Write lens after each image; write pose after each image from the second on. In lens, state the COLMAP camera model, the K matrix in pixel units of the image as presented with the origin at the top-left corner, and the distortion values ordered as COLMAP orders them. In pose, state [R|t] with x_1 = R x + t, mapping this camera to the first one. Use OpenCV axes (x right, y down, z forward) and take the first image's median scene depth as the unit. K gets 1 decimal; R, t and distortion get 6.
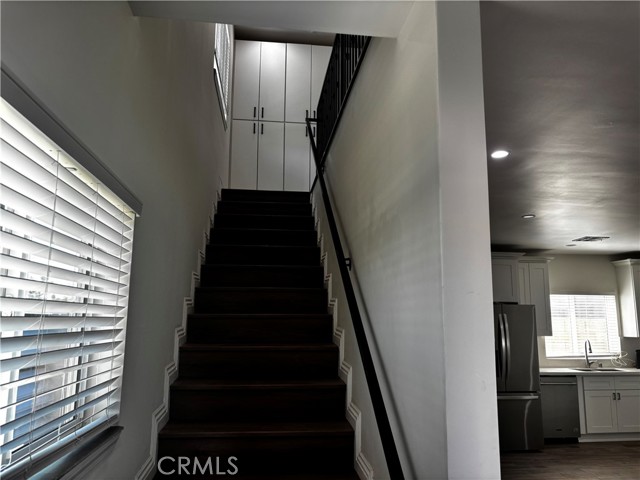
lens RADIAL K [[488.2, 0, 323.6], [0, 488.2, 240.6], [0, 0, 1]] dist [0.041781, -0.041687]
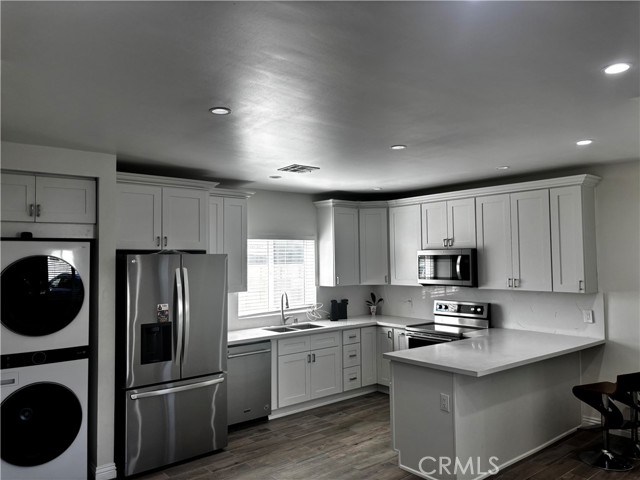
lens RADIAL K [[488.2, 0, 319.6], [0, 488.2, 235.3], [0, 0, 1]] dist [0.041781, -0.041687]
pose [[0.840666, 0.006863, 0.541511, 0.144029], [-0.066274, 0.993708, 0.090294, 0.026753], [-0.537483, -0.111795, 0.835831, 0.305469]]
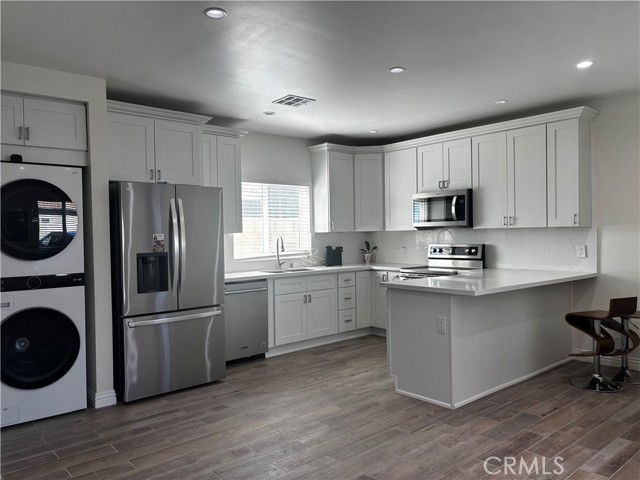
lens RADIAL K [[488.2, 0, 321.0], [0, 488.2, 235.3], [0, 0, 1]] dist [0.041781, -0.041687]
pose [[0.828948, -0.028499, 0.558599, 0.139976], [-0.063477, 0.987455, 0.144578, 0.081368], [-0.555712, -0.155306, 0.816740, 0.306537]]
